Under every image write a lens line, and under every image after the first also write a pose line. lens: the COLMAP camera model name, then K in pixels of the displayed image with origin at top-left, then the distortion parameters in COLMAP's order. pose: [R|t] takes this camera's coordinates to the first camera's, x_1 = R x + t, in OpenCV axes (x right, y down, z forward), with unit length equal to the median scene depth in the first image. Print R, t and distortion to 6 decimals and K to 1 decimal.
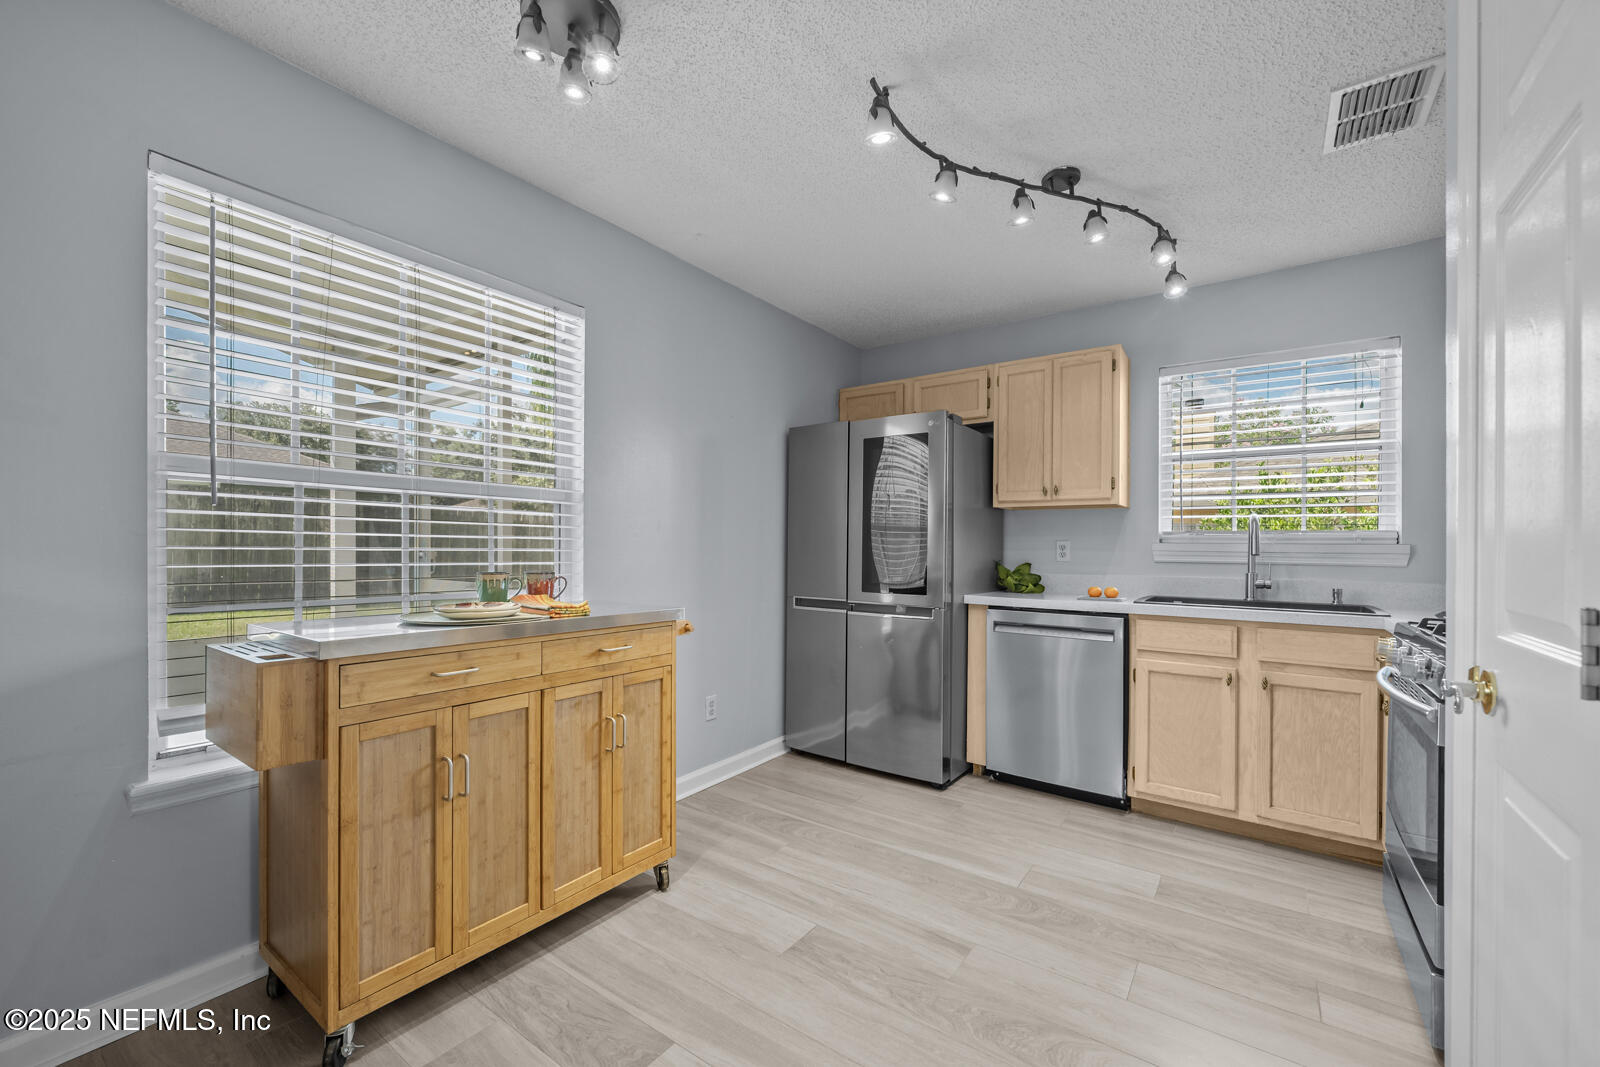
lens RADIAL K [[650.8, 0, 785.4], [0, 650.8, 536.7], [0, 0, 1]] dist [-0.001058, -0.000059]
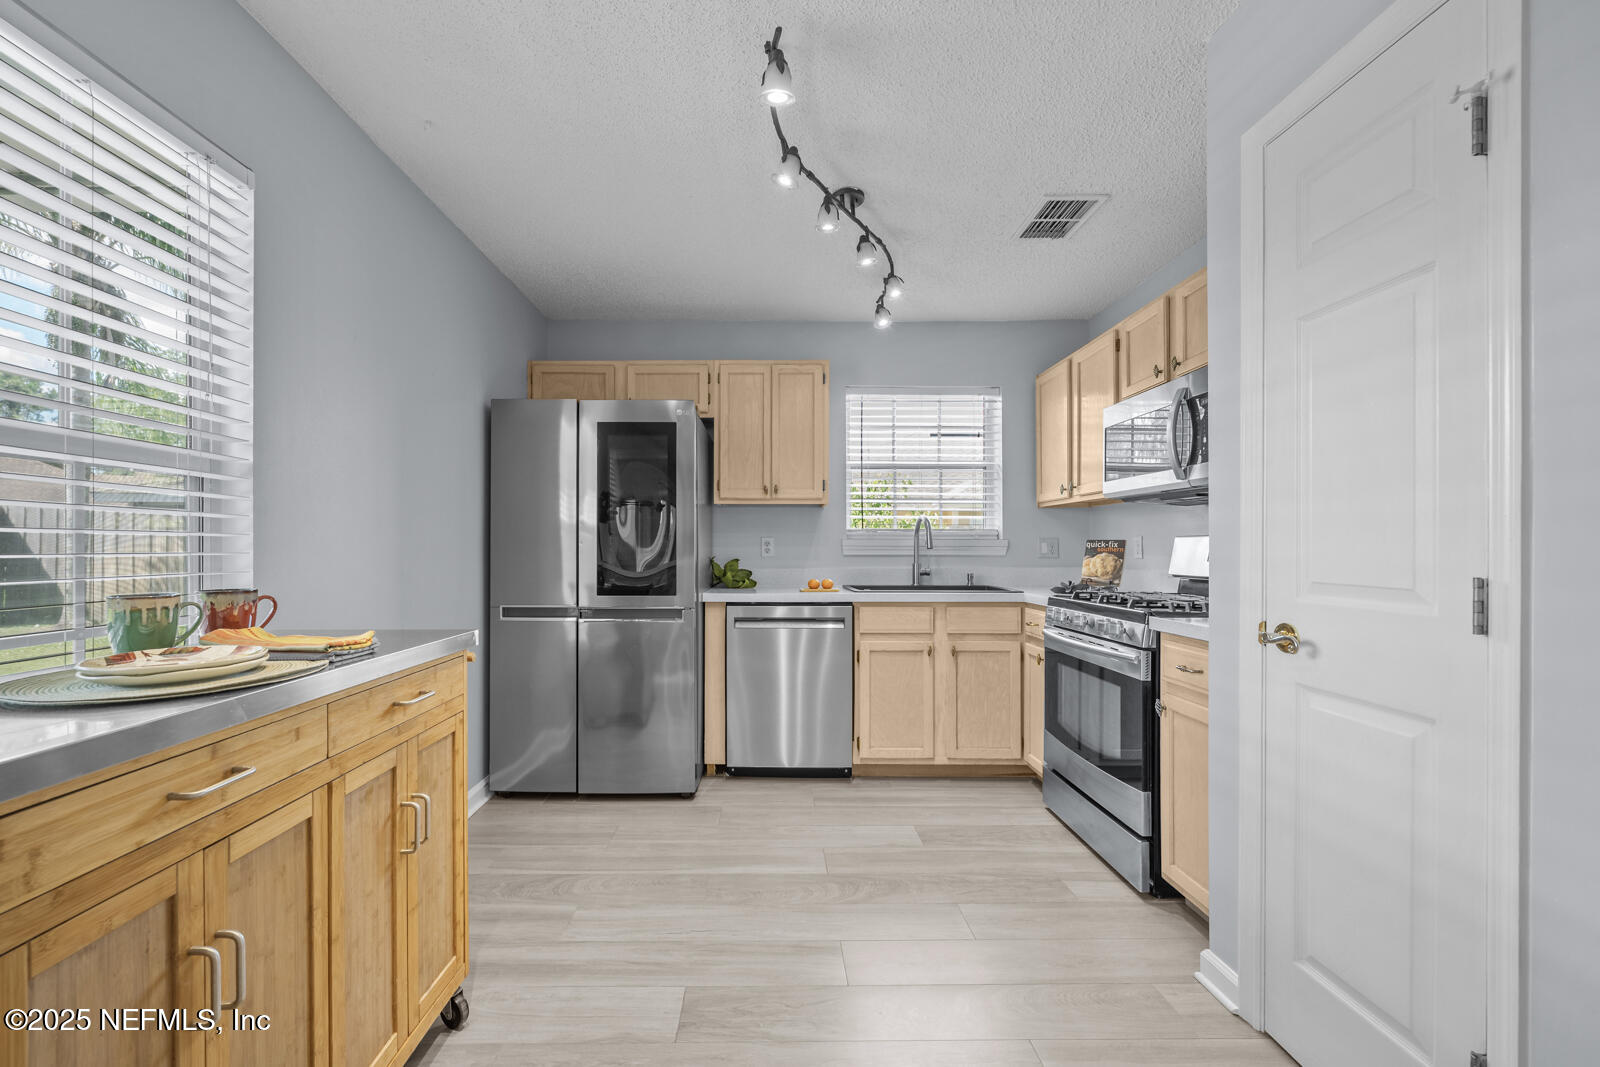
lens RADIAL K [[660.4, 0, 776.5], [0, 660.4, 535.0], [0, 0, 1]] dist [-0.001792, -0.000279]
pose [[0.803425, 0.000672, 0.595405, -0.278794], [-0.002021, 0.999997, 0.001597, 0.001021], [-0.595402, -0.002487, 0.803424, 0.175210]]
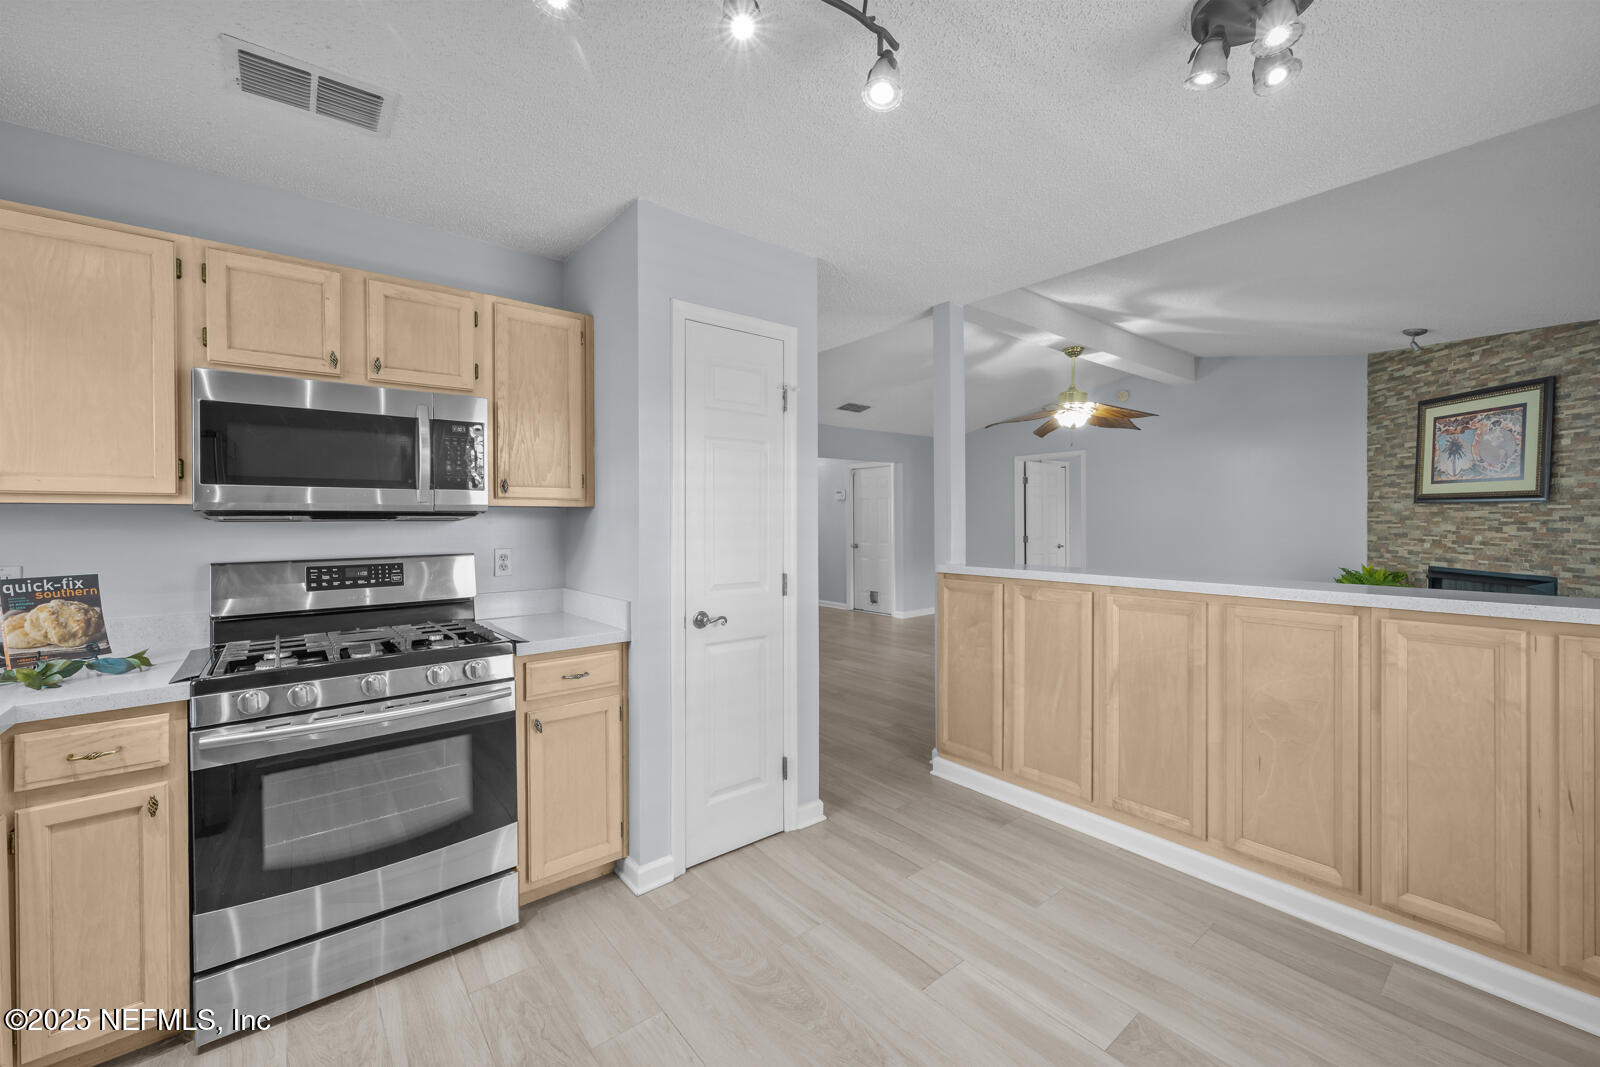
lens RADIAL K [[658.7, 0, 795.1], [0, 658.7, 525.8], [0, 0, 1]] dist [-0.000530, 0.000083]
pose [[-0.965688, -0.007180, 0.259607, 0.021087], [-0.007877, 0.999968, -0.001646, -0.045562], [-0.259586, -0.003634, -0.965713, 1.226868]]
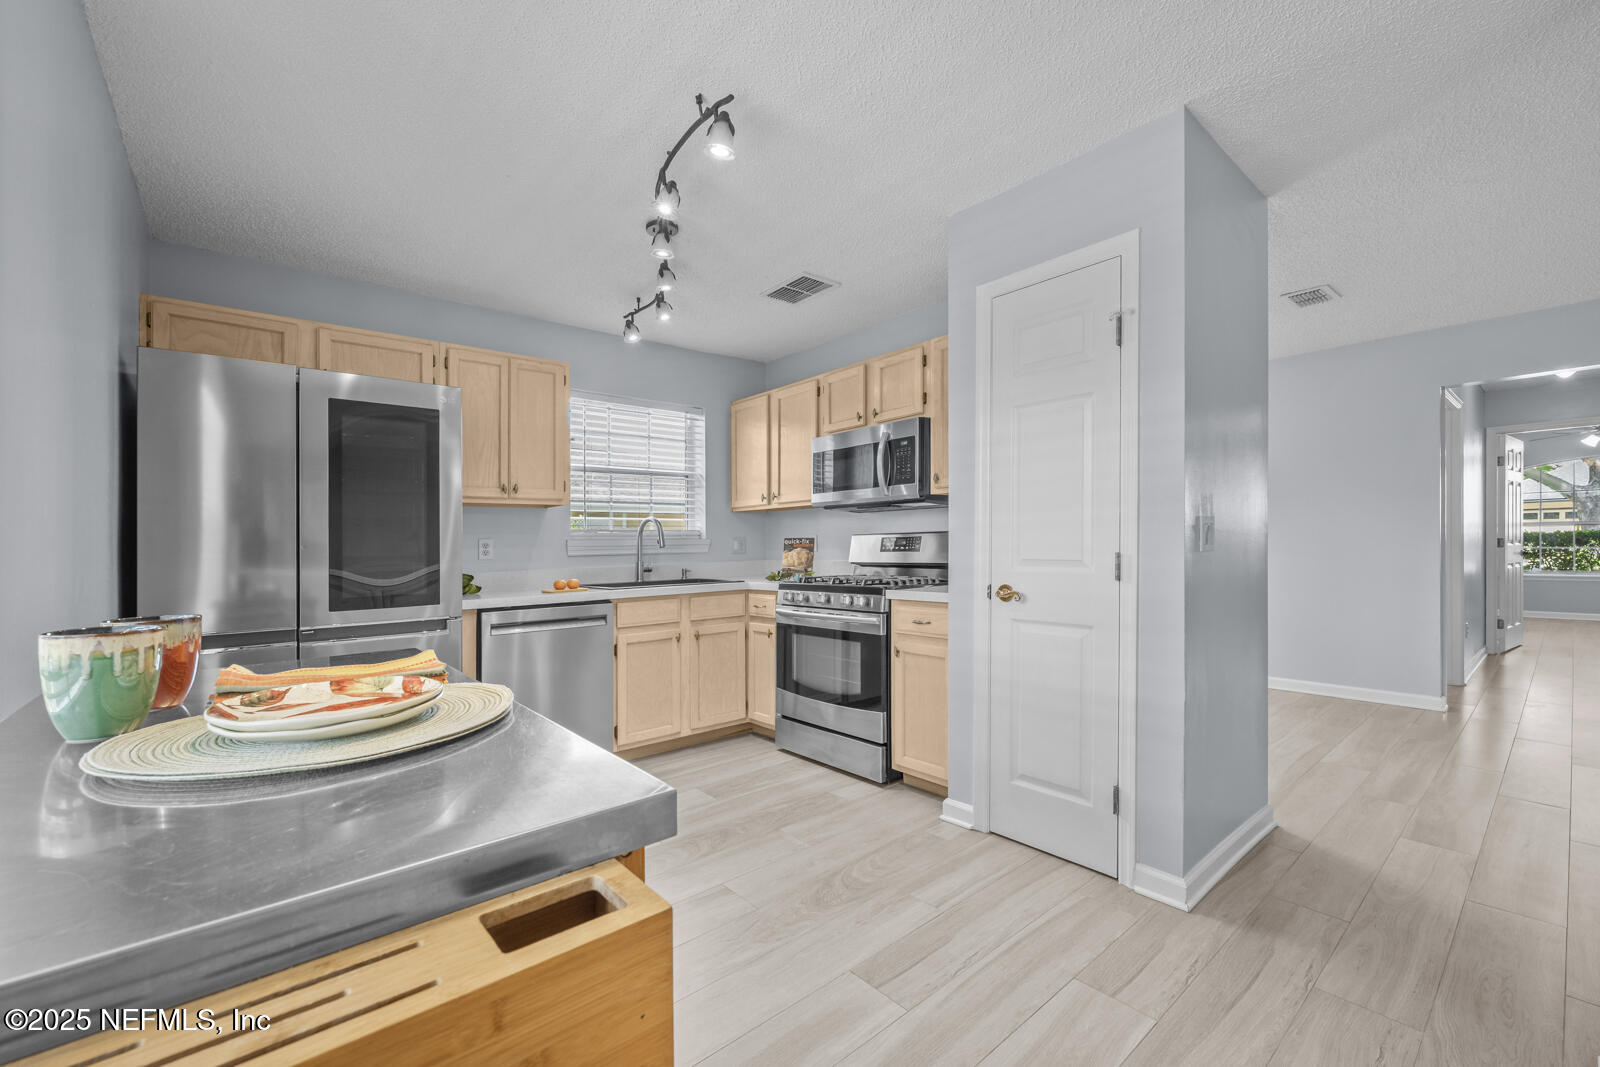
lens RADIAL K [[638.7, 0, 786.4], [0, 638.7, 539.5], [0, 0, 1]] dist [0.000366, 0.000043]
pose [[0.251168, -0.008056, 0.967910, -0.557514], [0.004225, 0.999965, 0.007226, 0.003068], [-0.967934, 0.002274, 0.251193, 0.431776]]
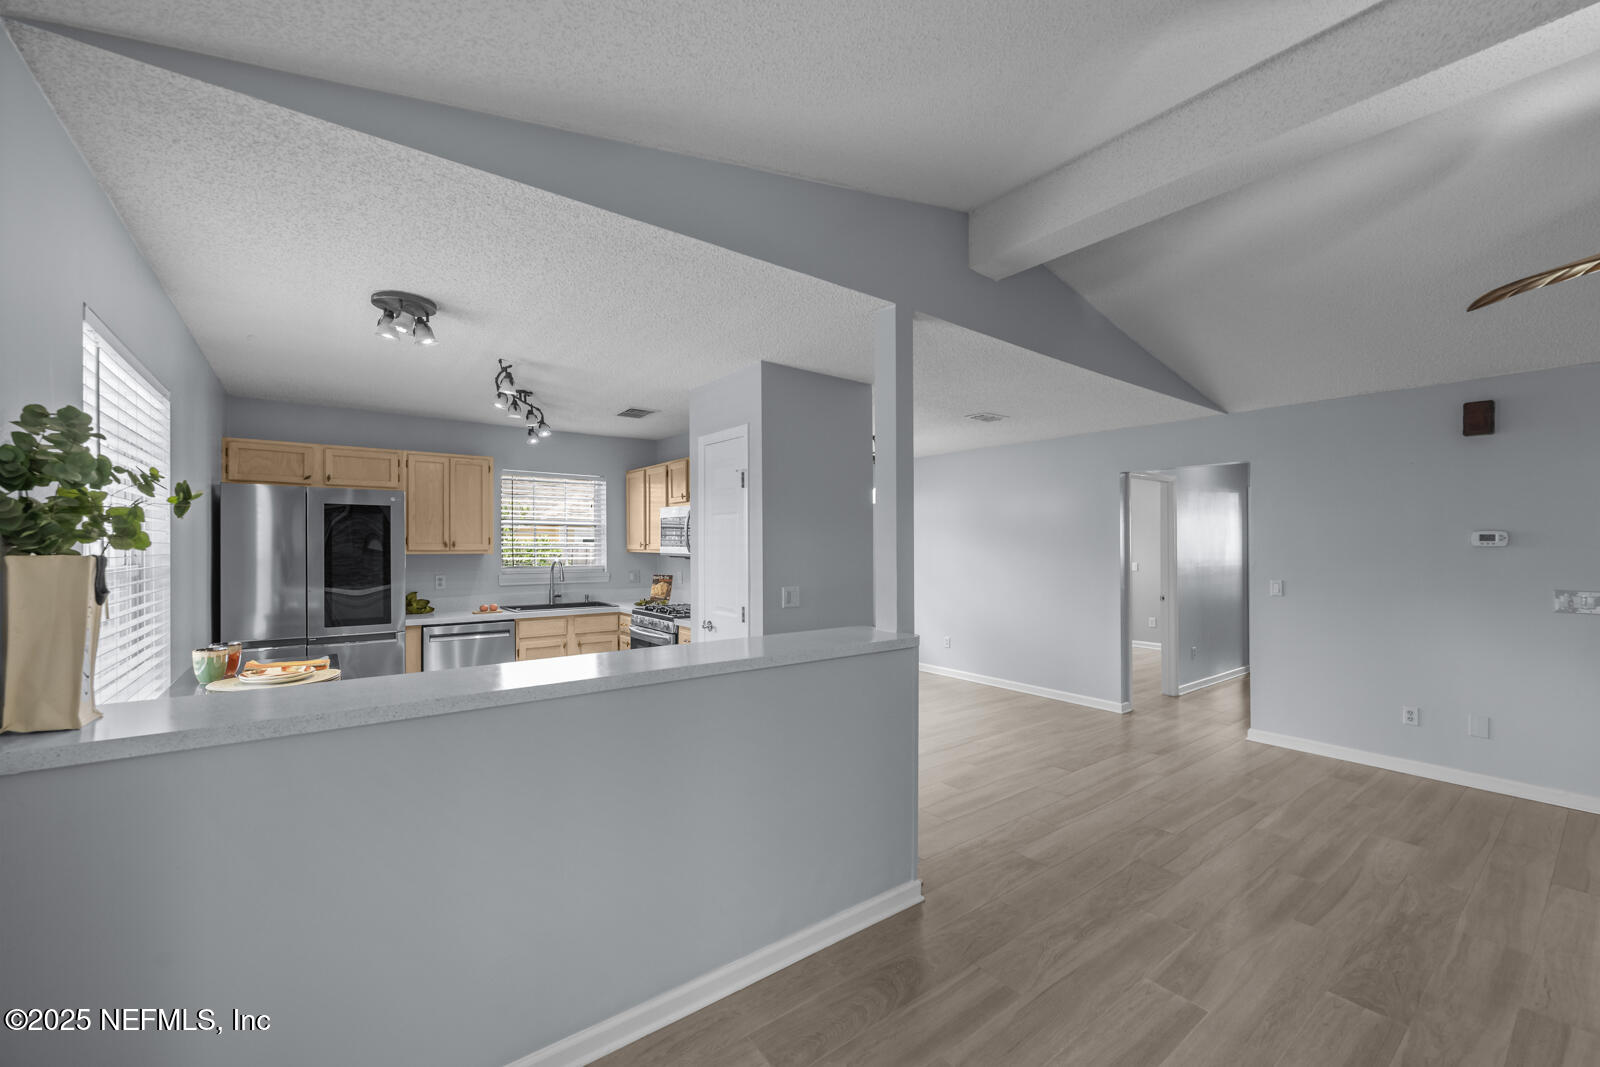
lens RADIAL K [[642.9, 0, 777.7], [0, 642.9, 548.3], [0, 0, 1]] dist [-0.000770, -0.000025]
pose [[0.327660, -0.018095, 0.944622, -0.957005], [-0.006079, 0.999756, 0.021260, -0.124185], [-0.944776, -0.012708, 0.327470, -0.265299]]
